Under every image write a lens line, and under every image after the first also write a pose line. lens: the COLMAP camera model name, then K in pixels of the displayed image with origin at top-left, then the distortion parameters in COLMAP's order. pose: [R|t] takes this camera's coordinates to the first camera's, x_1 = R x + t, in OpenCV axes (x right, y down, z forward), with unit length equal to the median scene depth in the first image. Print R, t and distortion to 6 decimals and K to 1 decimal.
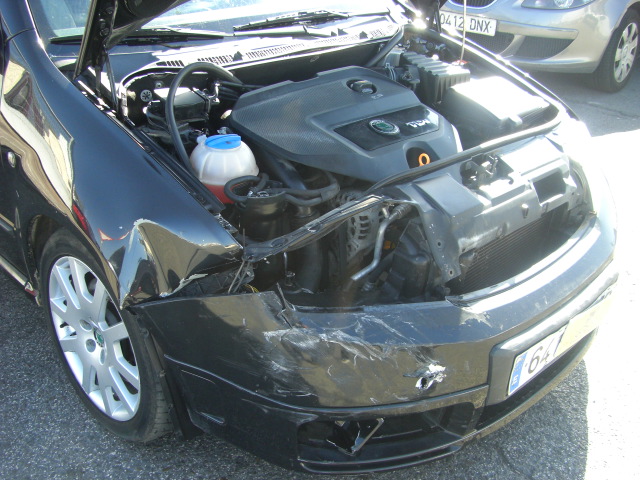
lens RADIAL K [[714.4, 0, 291.5], [0, 714.4, 268.9], [0, 0, 1]] dist [-0.136232, 0.000000]
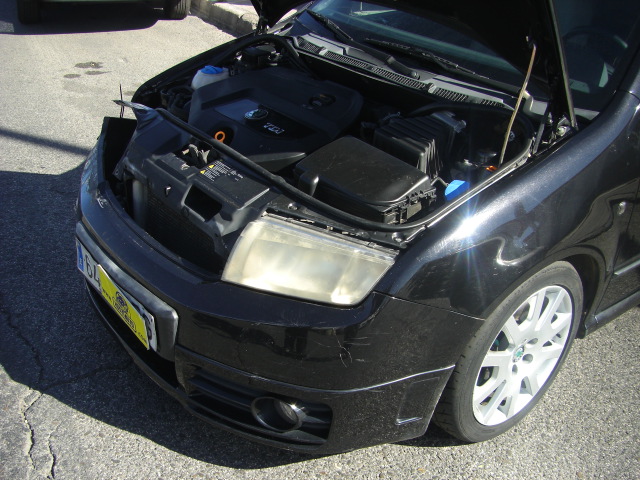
lens RADIAL K [[714.4, 0, 293.6], [0, 714.4, 255.2], [0, 0, 1]] dist [-0.136232, 0.000000]
pose [[-0.104764, 0.441010, -0.891367, 1.422097], [-0.544098, 0.724840, 0.422568, -0.621516], [0.832455, 0.529261, 0.164016, 1.066794]]
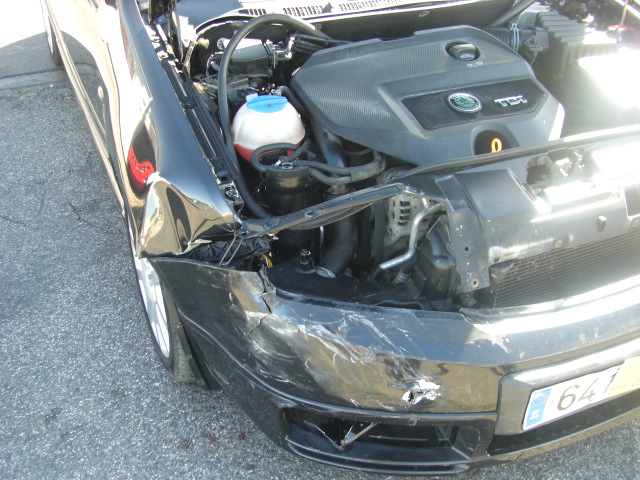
lens RADIAL K [[714.4, 0, 294.5], [0, 714.4, 265.2], [0, 0, 1]] dist [-0.136232, 0.000000]
pose [[0.931482, 0.179825, -0.316235, 0.269438], [-0.142876, 0.980272, 0.136579, -0.097337], [0.334556, -0.082038, 0.938798, 0.090423]]
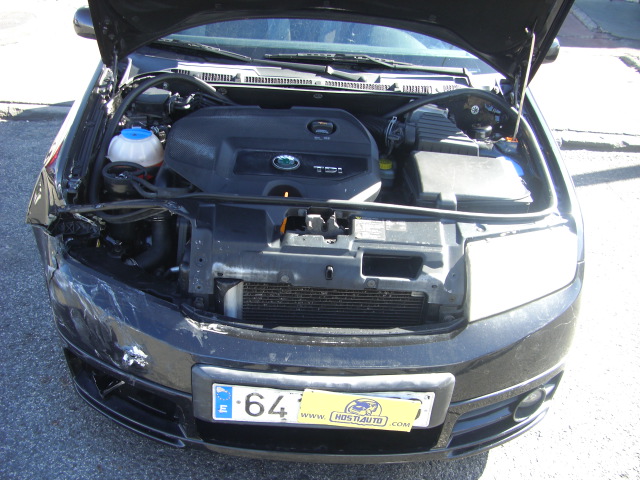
lens RADIAL K [[714.4, 0, 288.1], [0, 714.4, 256.9], [0, 0, 1]] dist [-0.136232, 0.000000]
pose [[0.725421, 0.338288, -0.599438, 0.912577], [-0.365360, 0.927320, 0.081180, -0.168769], [0.583333, 0.160121, 0.796294, 0.164416]]
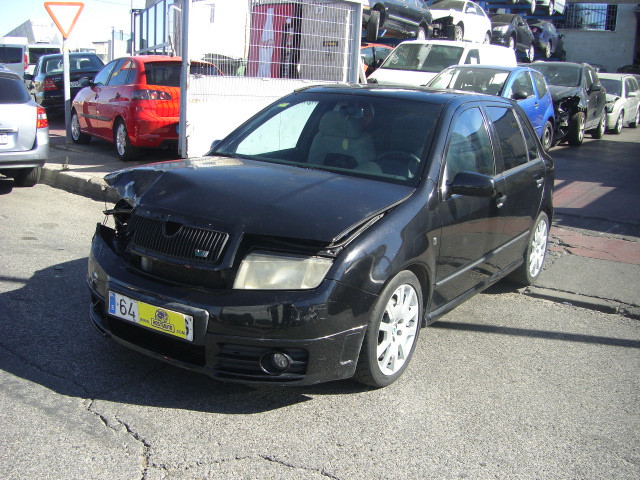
lens RADIAL K [[714.4, 0, 281.8], [0, 714.4, 250.1], [0, 0, 1]] dist [-0.136232, 0.000000]
pose [[0.198706, 0.204020, -0.958589, 2.240470], [-0.531526, 0.844186, 0.069491, -0.366440], [0.823405, 0.495707, 0.276186, 0.725739]]
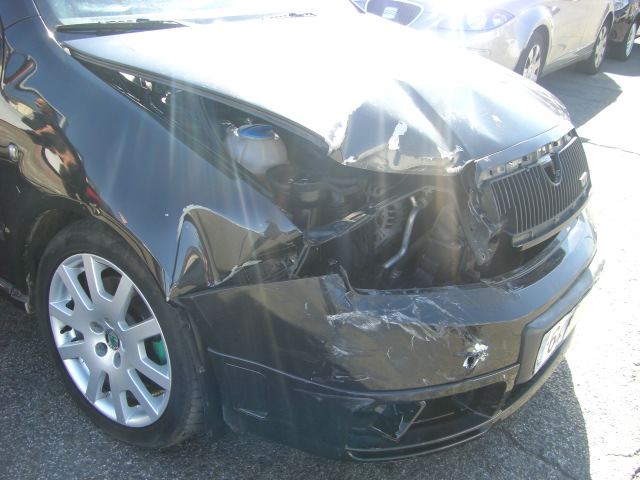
lens RADIAL K [[714.4, 0, 289.2], [0, 714.4, 267.5], [0, 0, 1]] dist [-0.136232, 0.000000]
pose [[0.985373, -0.025117, 0.168550, -0.213818], [0.032142, 0.998719, -0.039080, 0.048813], [-0.167353, 0.043926, 0.984918, 0.024752]]
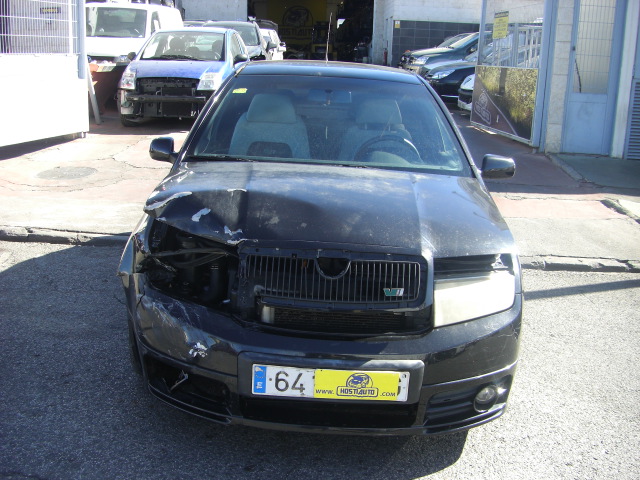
lens RADIAL K [[714.4, 0, 296.5], [0, 714.4, 272.7], [0, 0, 1]] dist [-0.136232, 0.000000]
pose [[0.706554, 0.197302, -0.679598, 1.295991], [-0.371109, 0.921005, -0.118441, 0.084547], [0.602544, 0.335890, 0.723960, -0.118360]]
